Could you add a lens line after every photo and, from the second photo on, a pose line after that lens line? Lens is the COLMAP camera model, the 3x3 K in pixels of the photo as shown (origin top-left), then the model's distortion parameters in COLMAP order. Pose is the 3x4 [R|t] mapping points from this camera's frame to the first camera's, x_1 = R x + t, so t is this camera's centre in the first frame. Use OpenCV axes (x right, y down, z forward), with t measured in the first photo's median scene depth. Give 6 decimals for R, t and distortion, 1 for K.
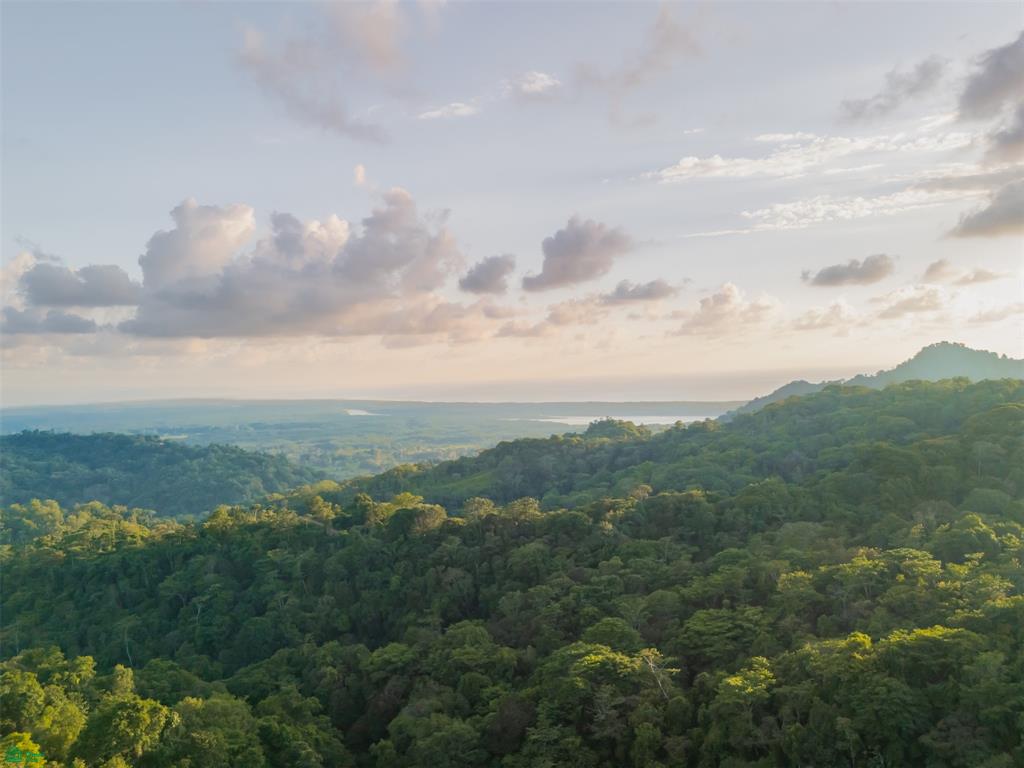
lens RADIAL K [[855.4, 0, 482.5], [0, 855.4, 381.8], [0, 0, 1]] dist [0.061679, -0.004604]
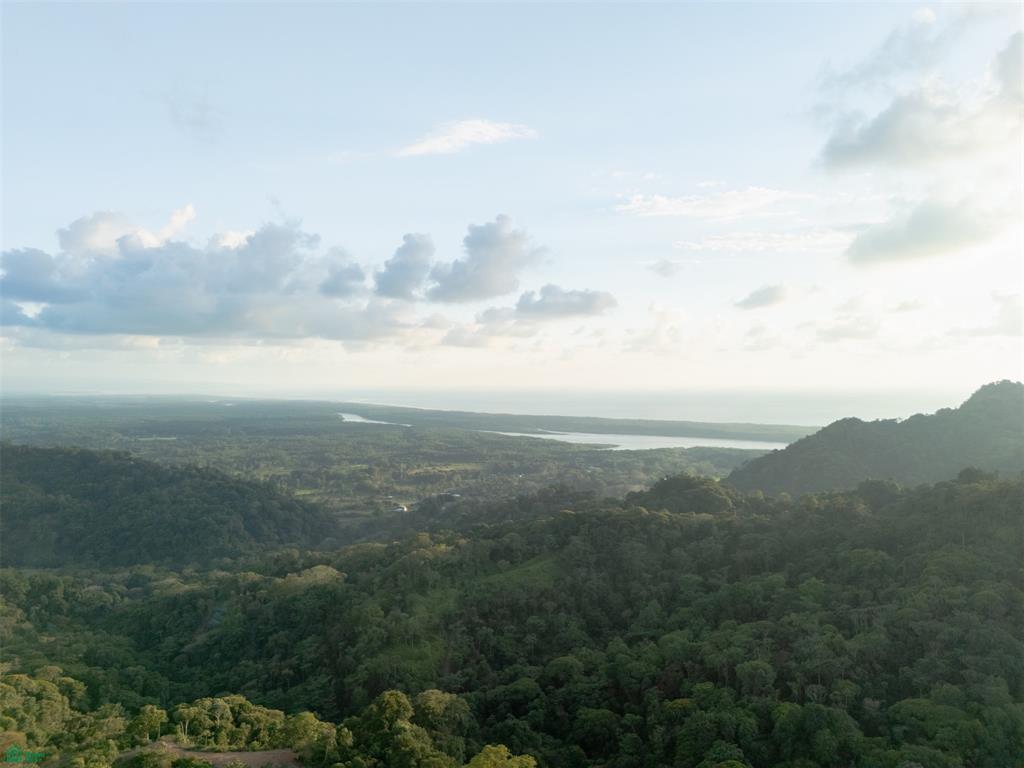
lens RADIAL K [[816.8, 0, 512.0], [0, 816.8, 384.0], [0, 0, 1]] dist [0.144723, -0.147320]
pose [[0.998340, 0.033585, 0.046790, -0.033322], [-0.033199, 0.999408, -0.009010, -0.019555], [-0.047065, 0.007442, 0.998864, 0.164858]]
